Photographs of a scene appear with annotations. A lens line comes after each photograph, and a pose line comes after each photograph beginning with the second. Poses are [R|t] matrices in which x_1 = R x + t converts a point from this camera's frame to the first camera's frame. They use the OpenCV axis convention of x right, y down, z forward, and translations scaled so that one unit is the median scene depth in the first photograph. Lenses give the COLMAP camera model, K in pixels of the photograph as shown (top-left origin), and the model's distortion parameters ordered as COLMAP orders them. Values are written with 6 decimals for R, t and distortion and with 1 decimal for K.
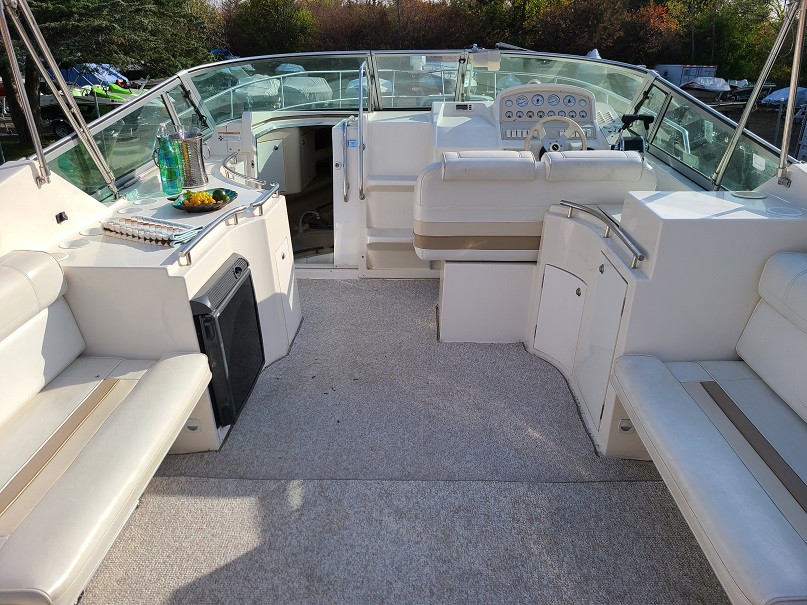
lens RADIAL K [[604.3, 0, 411.2], [0, 604.3, 307.9], [0, 0, 1]] dist [0.059296, -0.050100]
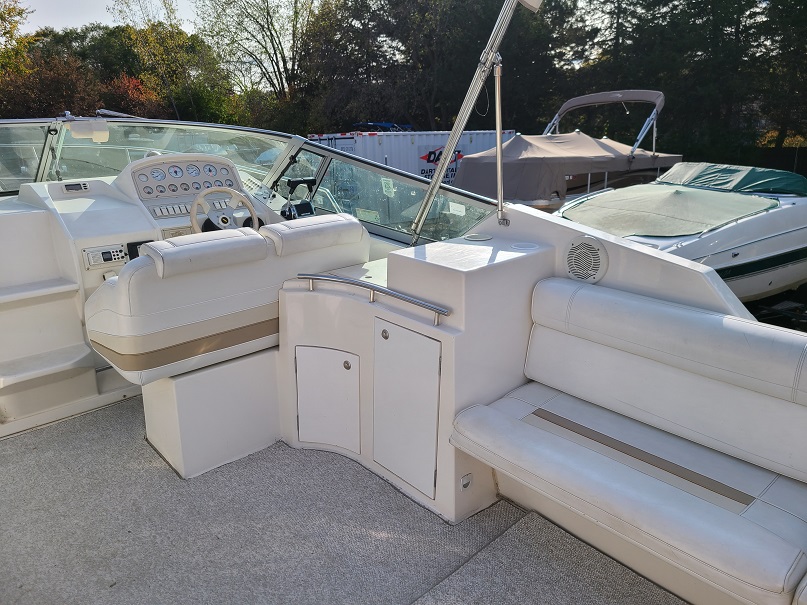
lens RADIAL K [[604.3, 0, 411.2], [0, 604.3, 307.9], [0, 0, 1]] dist [0.059296, -0.050100]
pose [[0.724535, -0.226701, 0.650889, -0.185316], [0.290362, 0.956864, 0.010055, -0.071725], [-0.625091, 0.181708, 0.759107, 0.175835]]
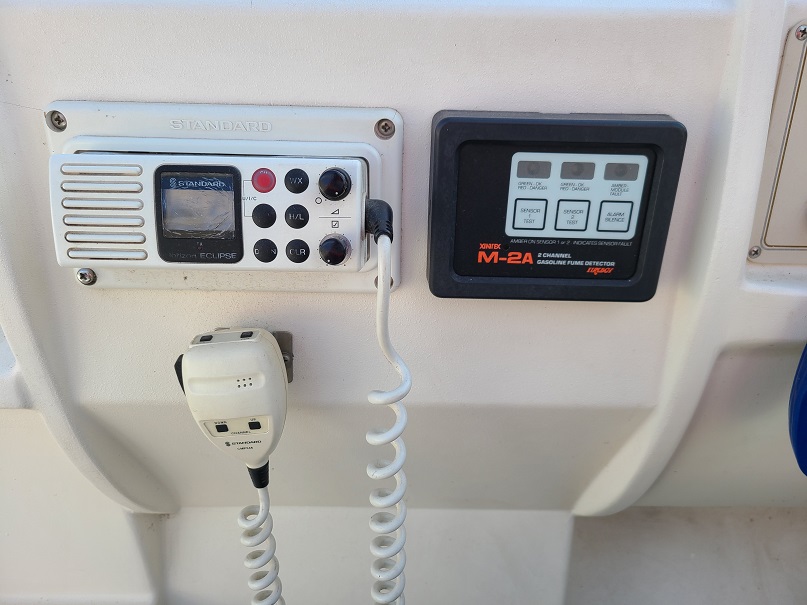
lens RADIAL K [[618.4, 0, 403.5], [0, 618.4, 302.5], [0, 0, 1]] dist [0.027649, 0.002237]
pose [[0.999689, -0.006265, 0.024119, 0.104961], [0.004297, 0.996722, 0.080783, -0.249635], [-0.024546, -0.080654, 0.996440, 0.987830]]
